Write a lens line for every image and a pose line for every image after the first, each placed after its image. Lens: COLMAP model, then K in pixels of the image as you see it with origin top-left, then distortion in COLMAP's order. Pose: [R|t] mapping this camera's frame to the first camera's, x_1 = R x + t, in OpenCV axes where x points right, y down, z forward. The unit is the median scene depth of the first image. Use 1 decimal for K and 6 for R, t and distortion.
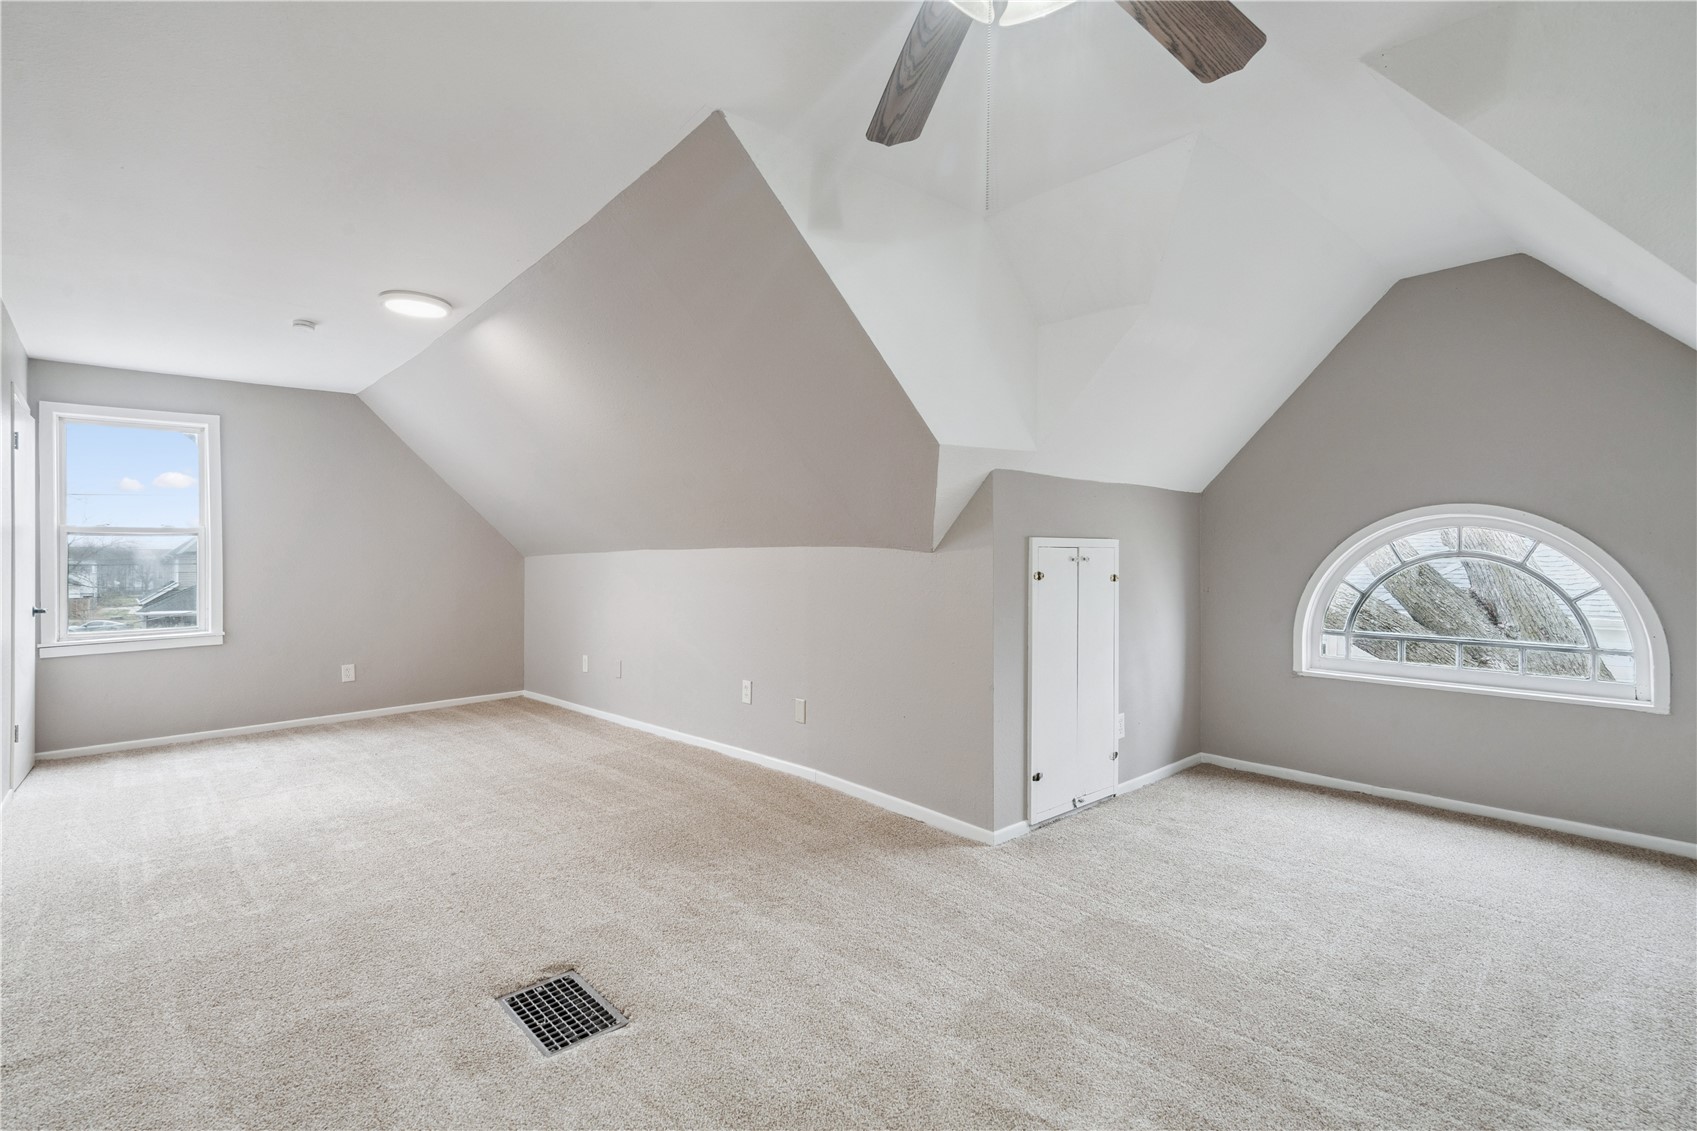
lens RADIAL K [[771.3, 0, 847.9], [0, 771.3, 569.6], [0, 0, 1]] dist [0.000507, 0.001171]
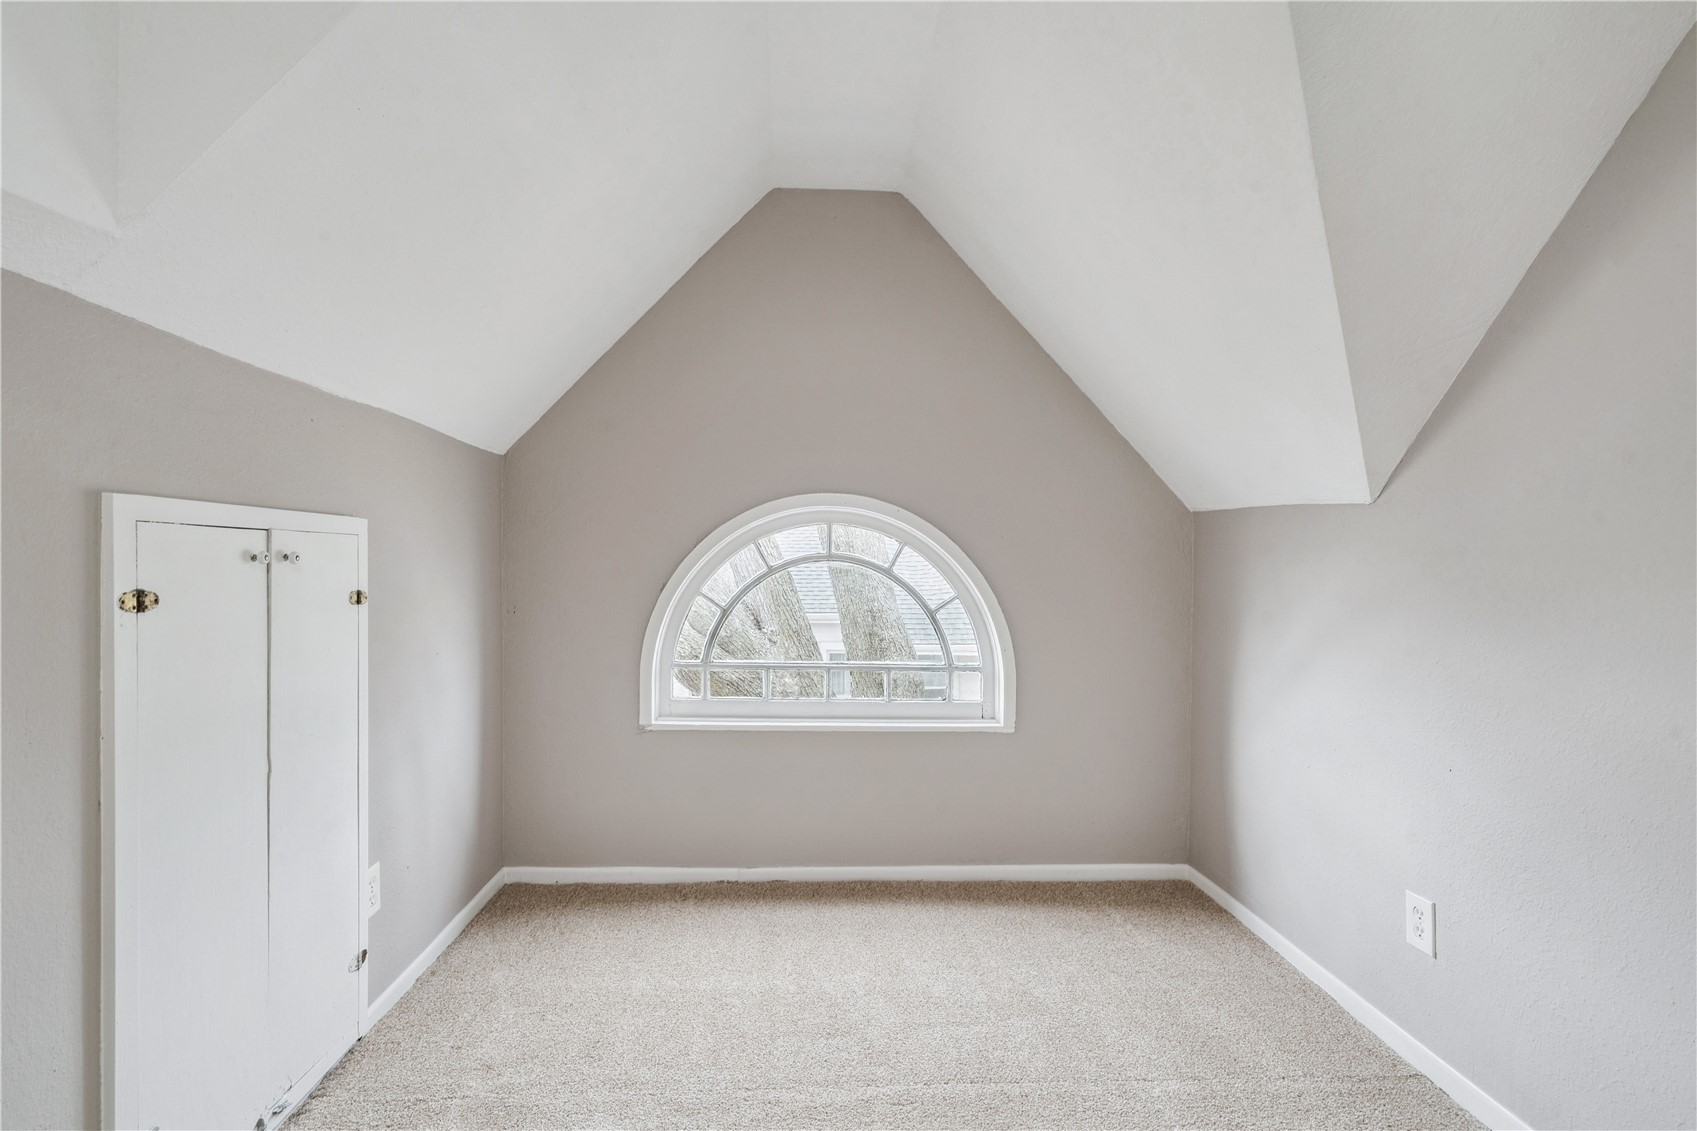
lens RADIAL K [[771.3, 0, 813.4], [0, 771.3, 579.0], [0, 0, 1]] dist [0.000507, 0.001171]
pose [[0.627583, -0.007328, 0.778515, 0.152919], [0.002815, 0.999971, 0.007143, -0.003574], [-0.778544, -0.002291, 0.627585, 0.489614]]
